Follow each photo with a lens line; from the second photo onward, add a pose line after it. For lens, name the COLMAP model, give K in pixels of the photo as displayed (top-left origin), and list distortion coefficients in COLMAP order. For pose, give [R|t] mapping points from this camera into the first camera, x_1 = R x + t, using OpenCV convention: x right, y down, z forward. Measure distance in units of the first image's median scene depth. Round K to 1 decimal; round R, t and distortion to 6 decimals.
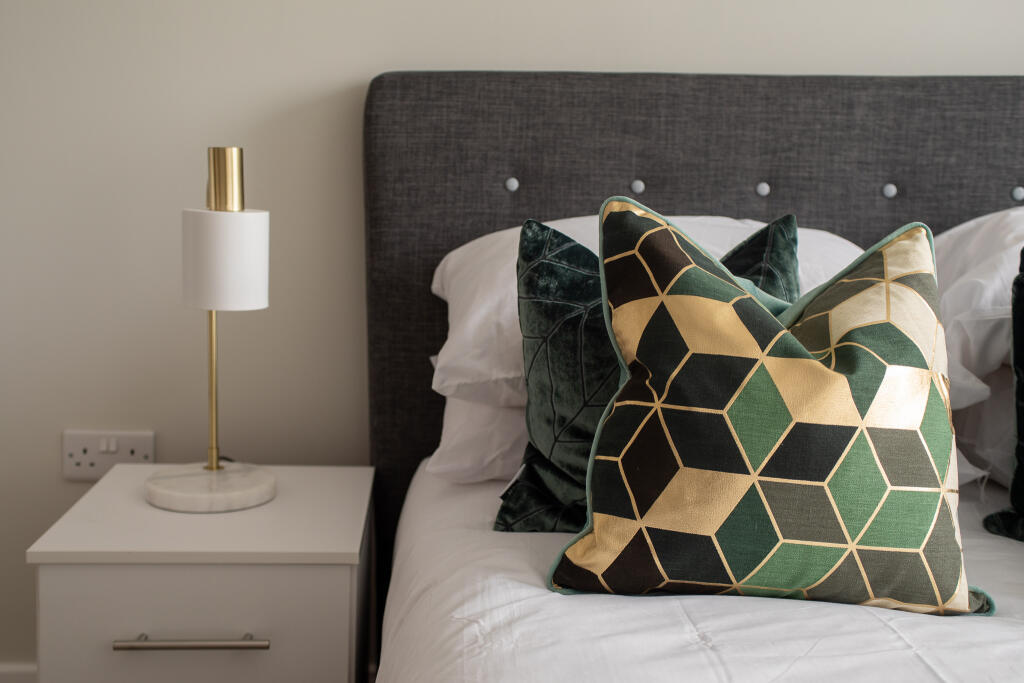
lens RADIAL K [[1217.4, 0, 512.0], [0, 1217.4, 341.5], [0, 0, 1]] dist [0.117975, 0.007225]
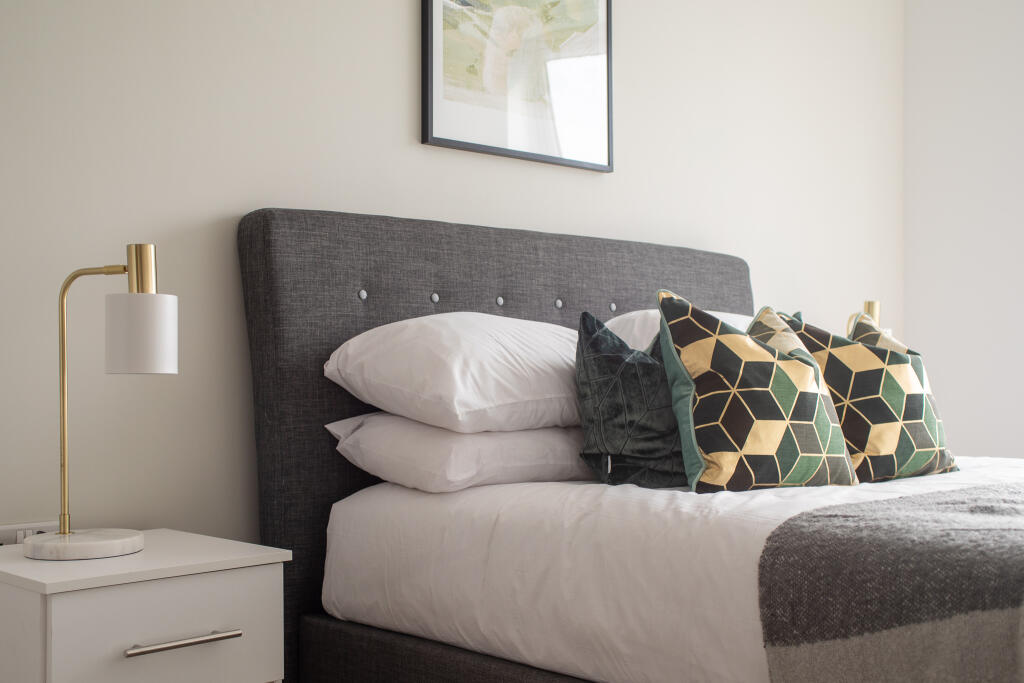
lens RADIAL K [[1200.7, 0, 512.0], [0, 1200.7, 341.5], [0, 0, 1]] dist [0.085894, 0.007543]
pose [[0.747975, -0.010729, 0.663641, -0.759389], [0.102374, 0.989769, -0.099382, 0.071116], [-0.655785, 0.142275, 0.741420, -0.081968]]
